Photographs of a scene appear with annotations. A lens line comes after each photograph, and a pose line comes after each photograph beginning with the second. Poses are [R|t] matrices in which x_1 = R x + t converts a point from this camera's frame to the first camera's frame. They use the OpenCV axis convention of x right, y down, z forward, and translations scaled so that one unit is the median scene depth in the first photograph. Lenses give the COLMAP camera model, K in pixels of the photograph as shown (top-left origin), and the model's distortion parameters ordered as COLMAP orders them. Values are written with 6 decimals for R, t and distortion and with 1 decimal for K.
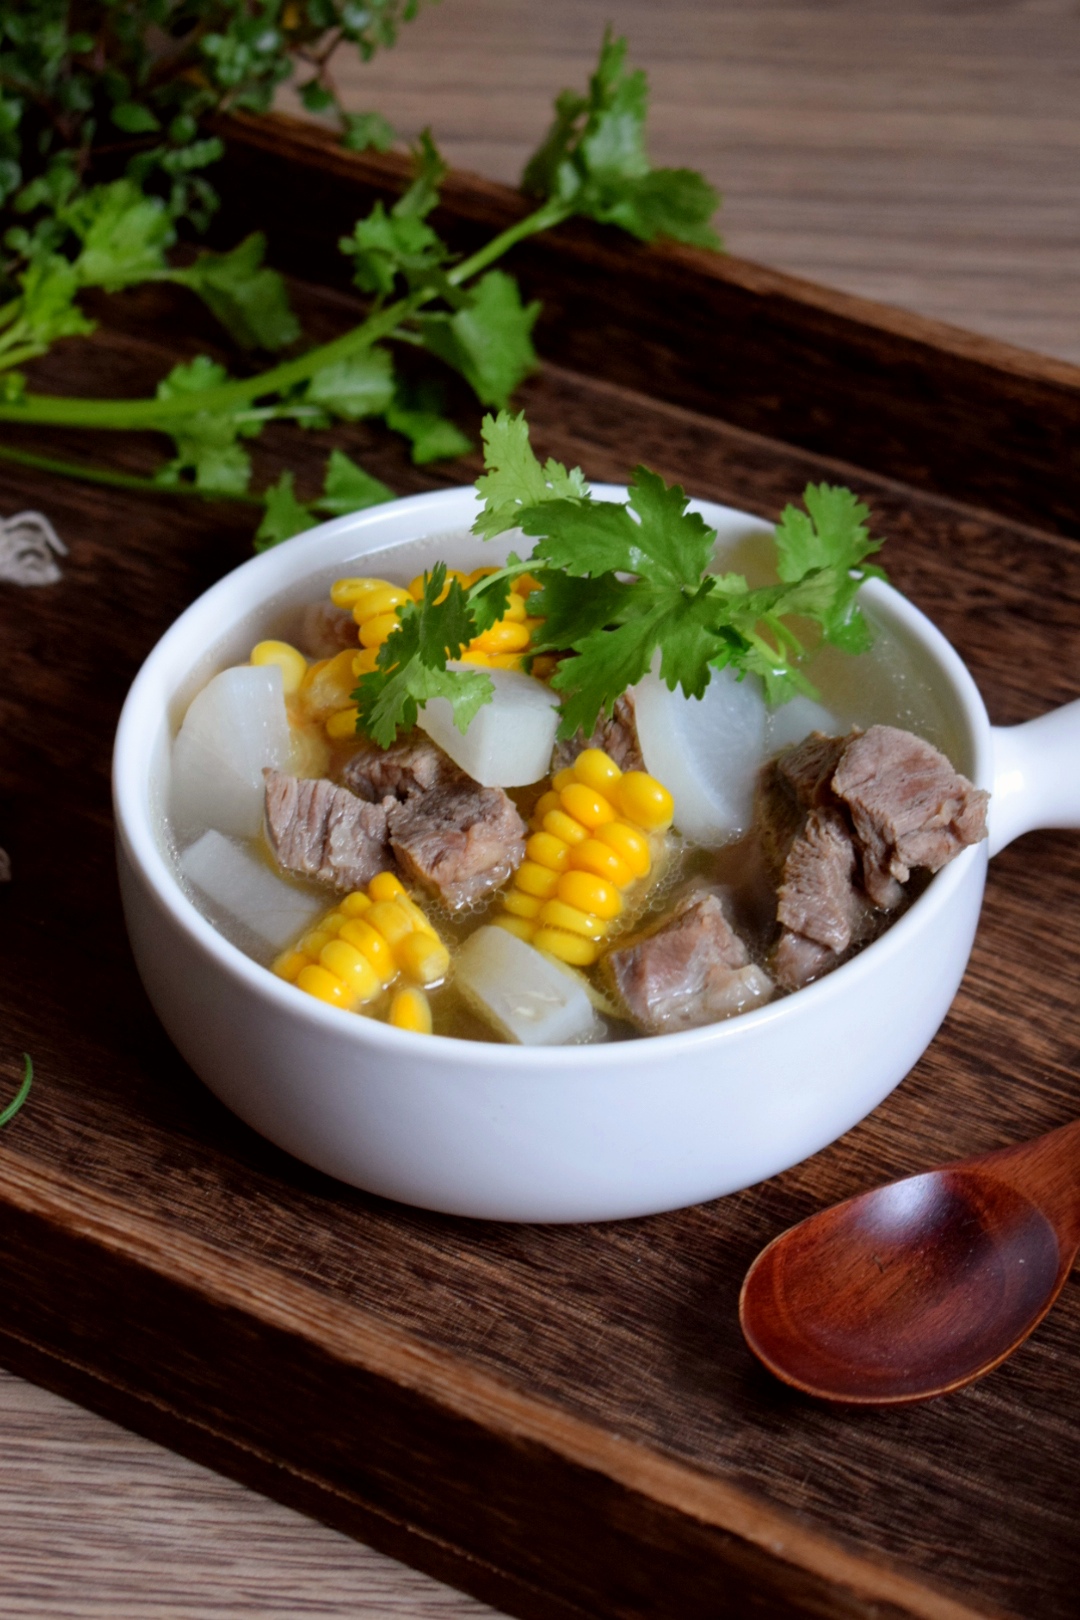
lens RADIAL K [[3709.3, 0, 540.0], [0, 3709.3, 810.0], [0, 0, 1]] dist [0.047831, 0.264457]
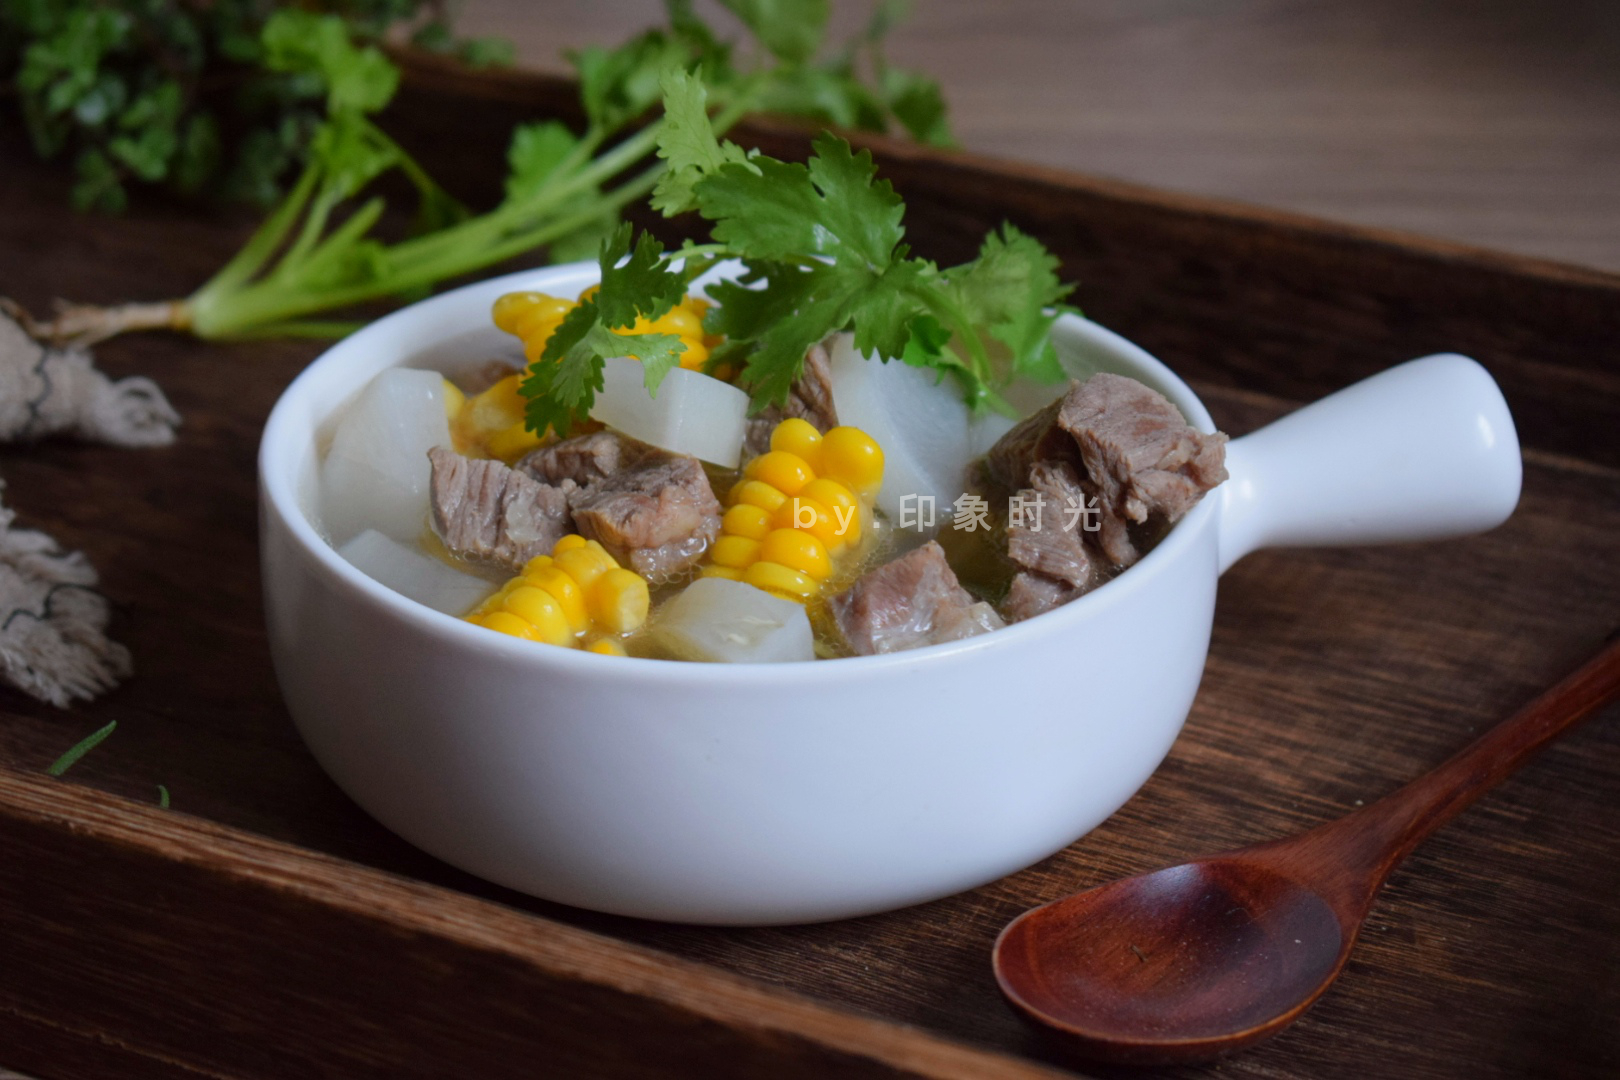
lens RADIAL K [[3709.3, 0, 810.0], [0, 3709.3, 540.0], [0, 0, 1]] dist [0.047831, 0.264457]
pose [[0.996905, -0.022726, 0.075257, -0.050970], [0.040430, 0.969211, -0.242889, 0.236935], [-0.067420, 0.245180, 0.967130, 0.122932]]
